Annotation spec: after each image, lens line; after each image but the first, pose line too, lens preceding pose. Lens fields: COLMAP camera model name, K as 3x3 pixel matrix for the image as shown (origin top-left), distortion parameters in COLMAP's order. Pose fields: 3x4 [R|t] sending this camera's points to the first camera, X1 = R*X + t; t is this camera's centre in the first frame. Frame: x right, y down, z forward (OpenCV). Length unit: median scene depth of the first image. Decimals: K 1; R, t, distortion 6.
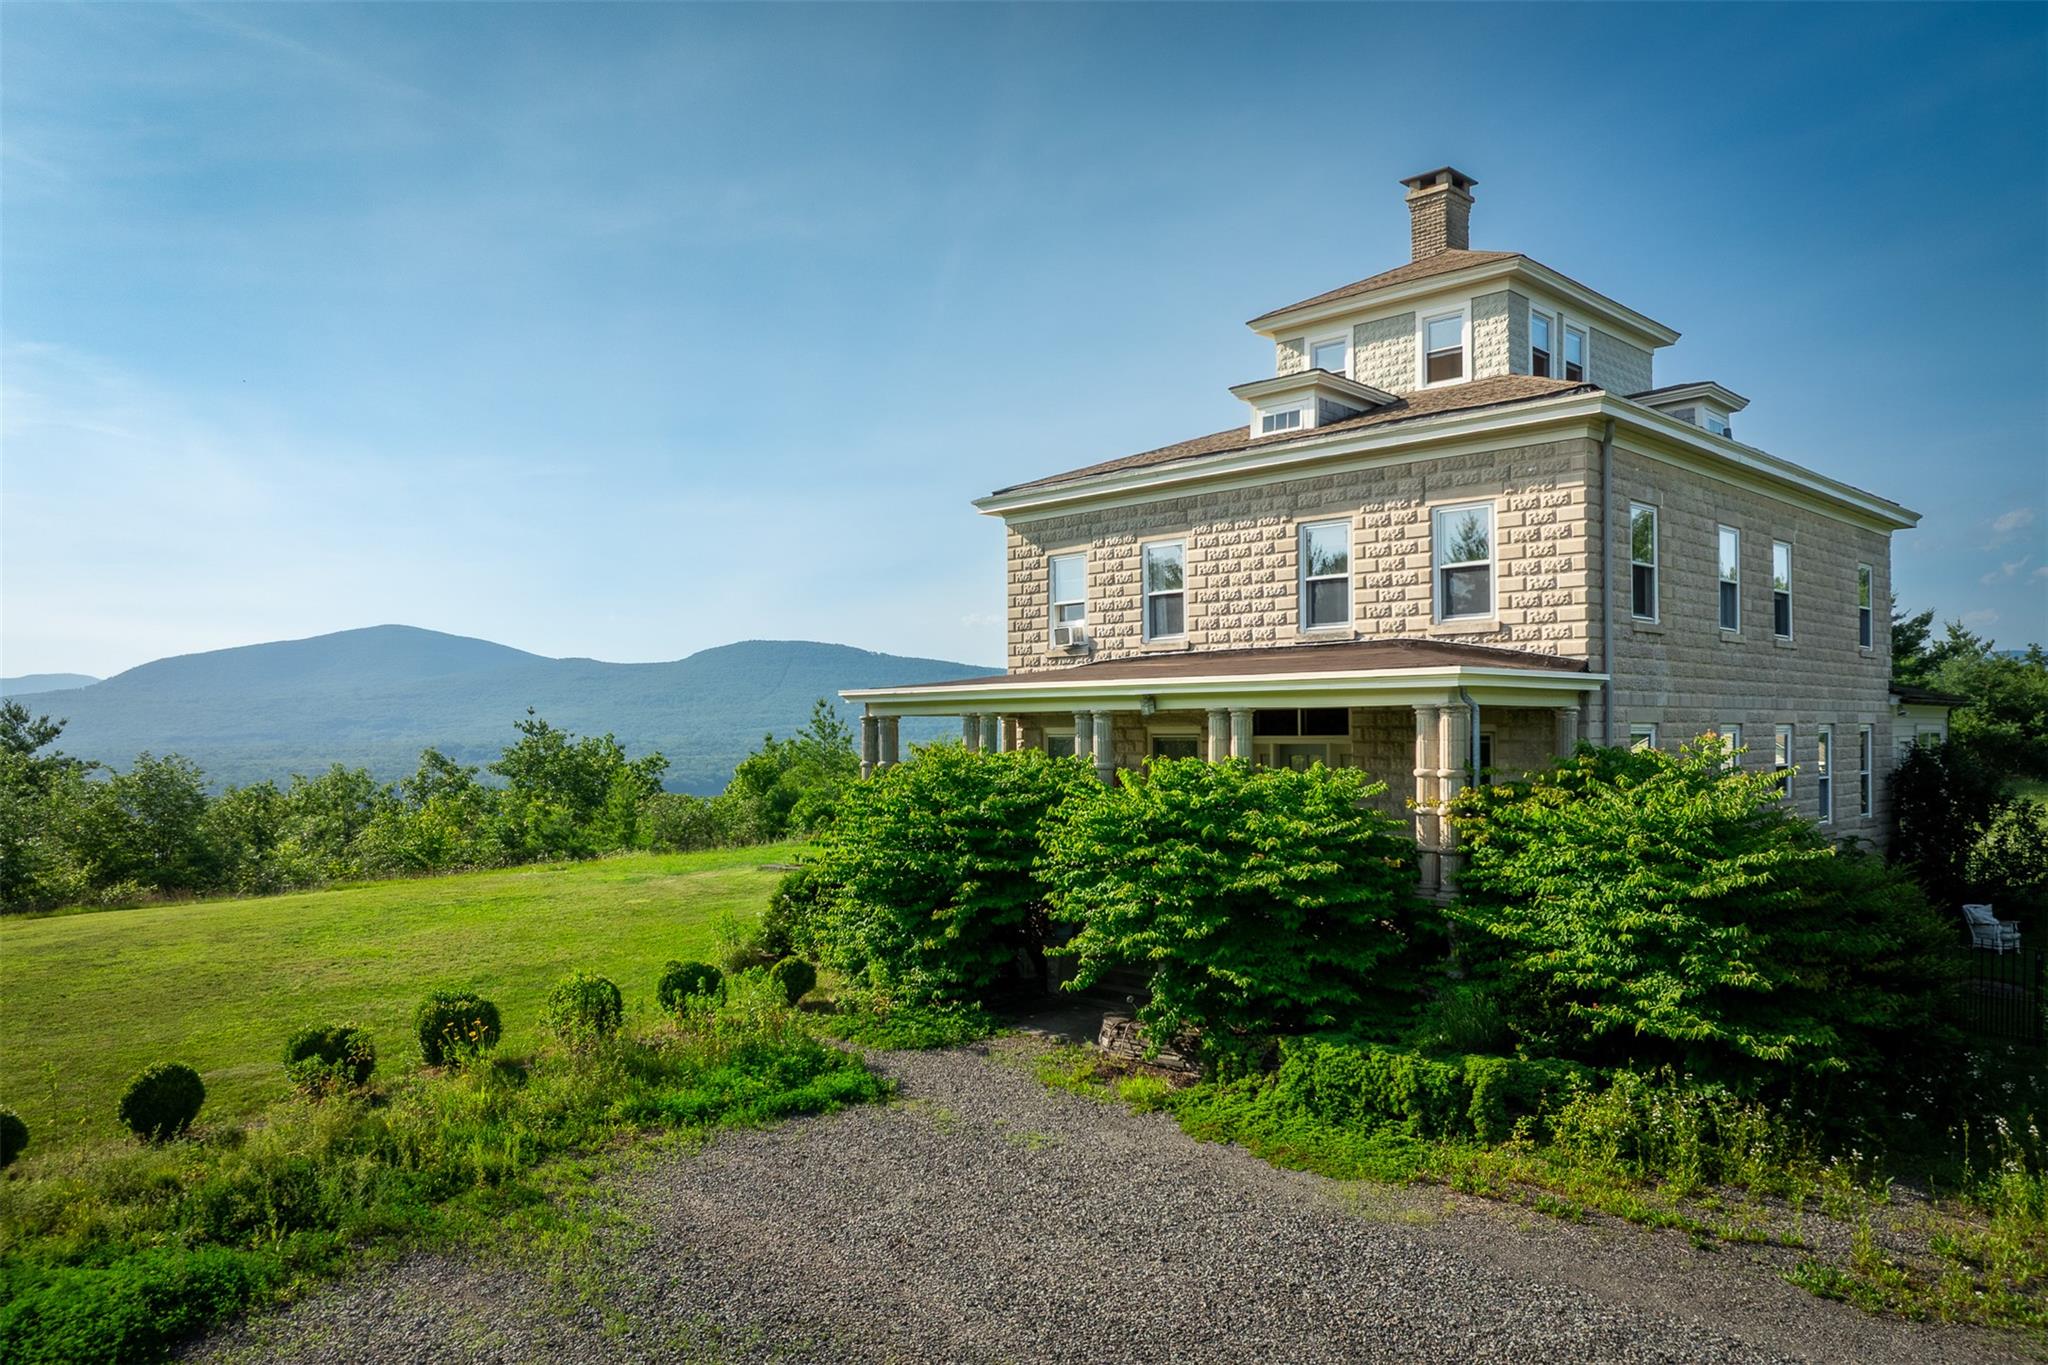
lens RADIAL K [[1442.3, 0, 975.8], [0, 1442.3, 774.5], [0, 0, 1]] dist [-0.026474, -0.000348]
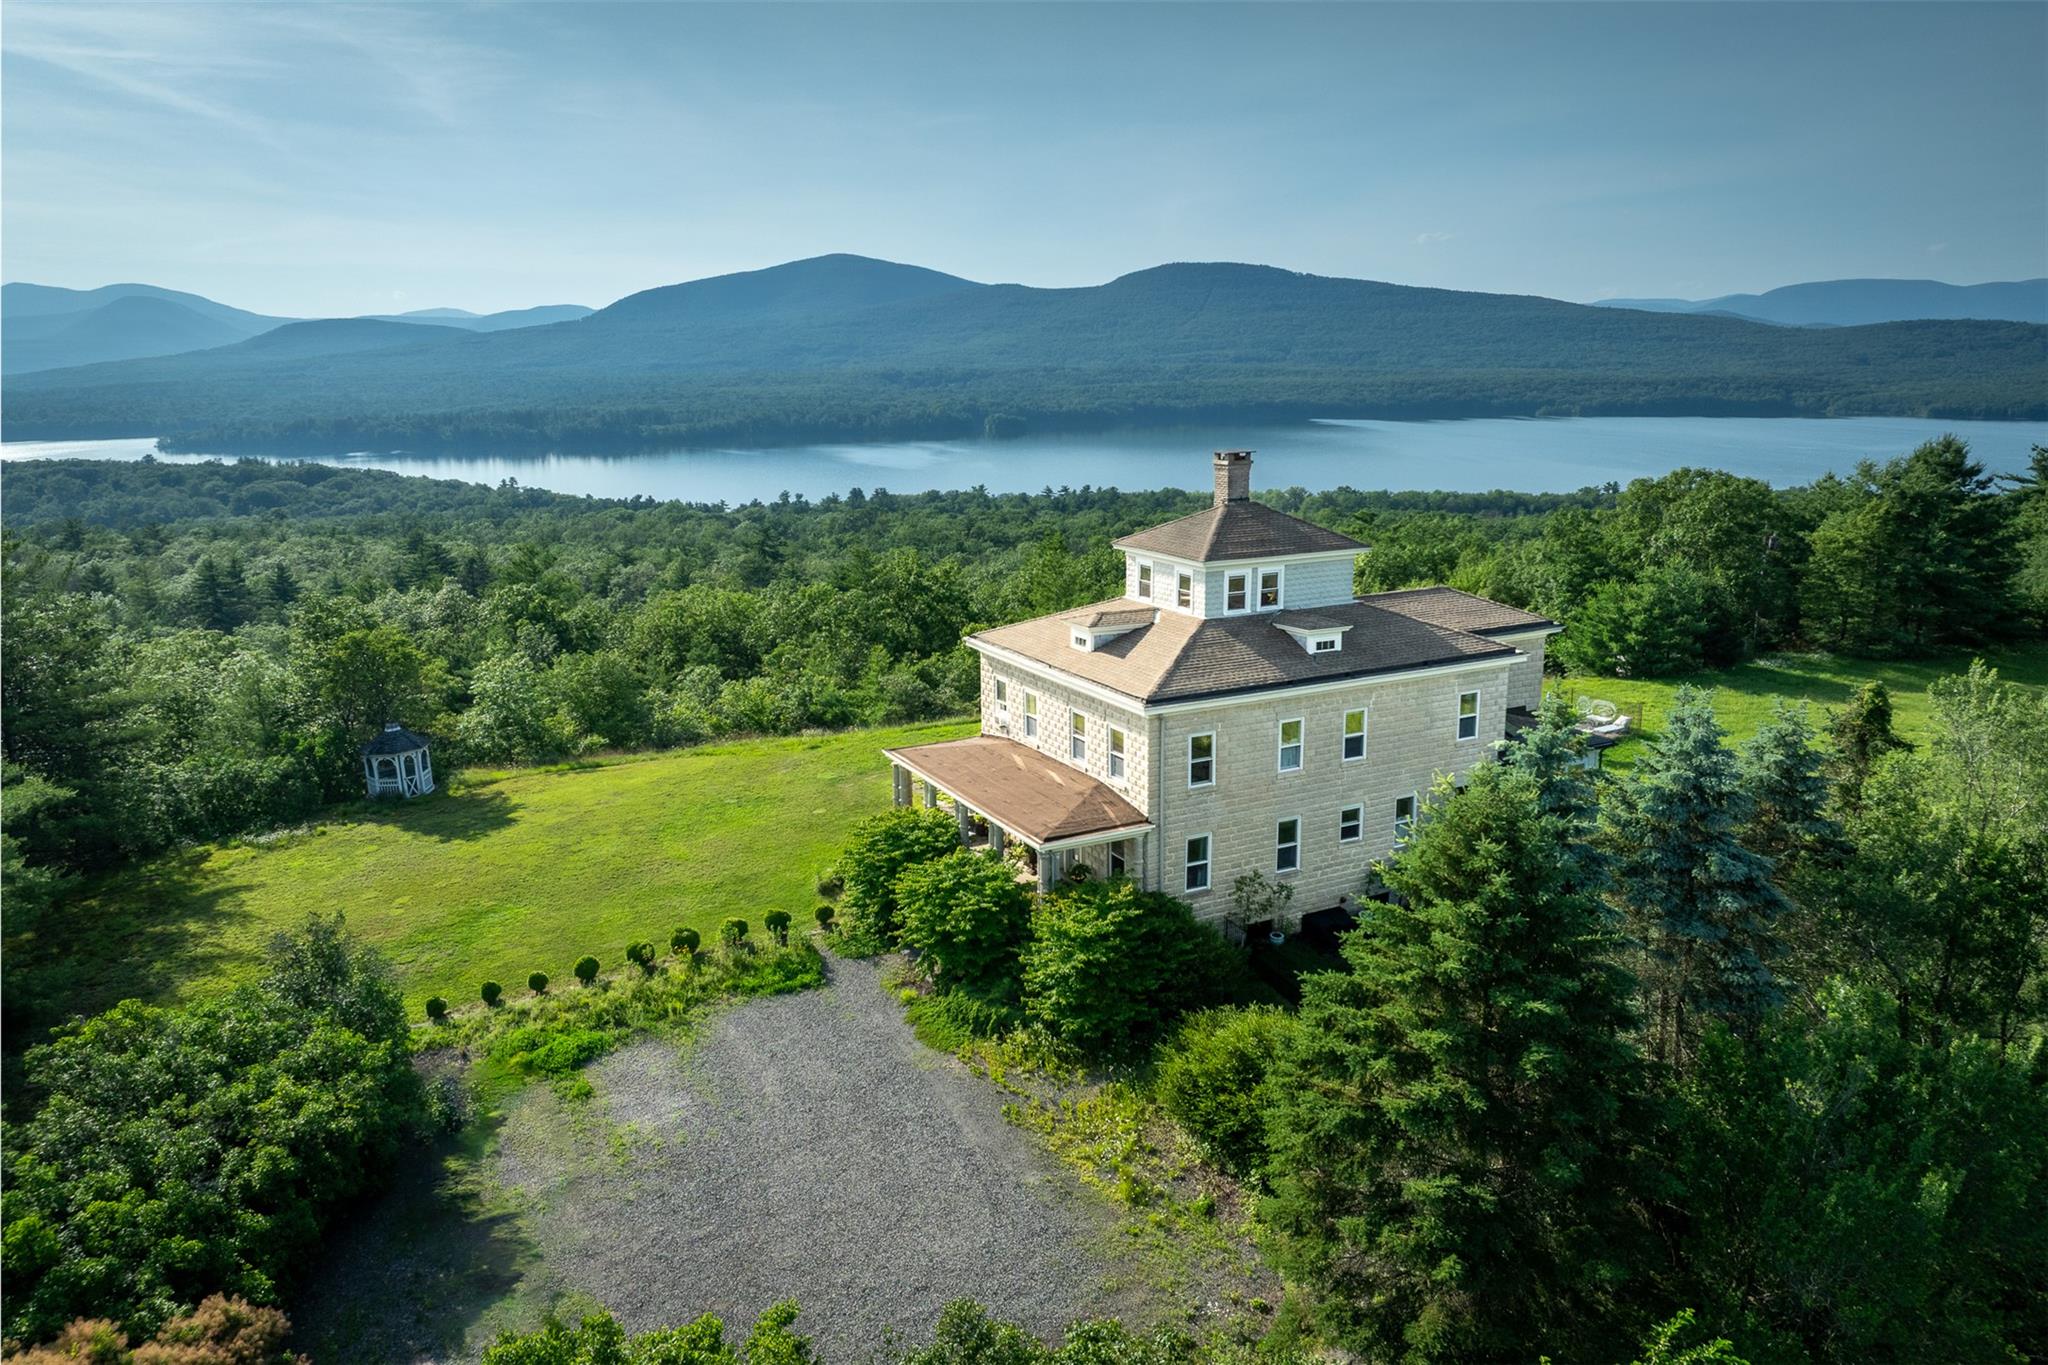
lens RADIAL K [[1409.0, 0, 928.3], [0, 1409.0, 802.5], [0, 0, 1]] dist [-0.004913, -0.002565]
pose [[0.946227, 0.072605, -0.315250, 0.773765], [0.019195, 0.960171, 0.278751, -0.695643], [0.322932, -0.269814, 0.907147, -1.034389]]
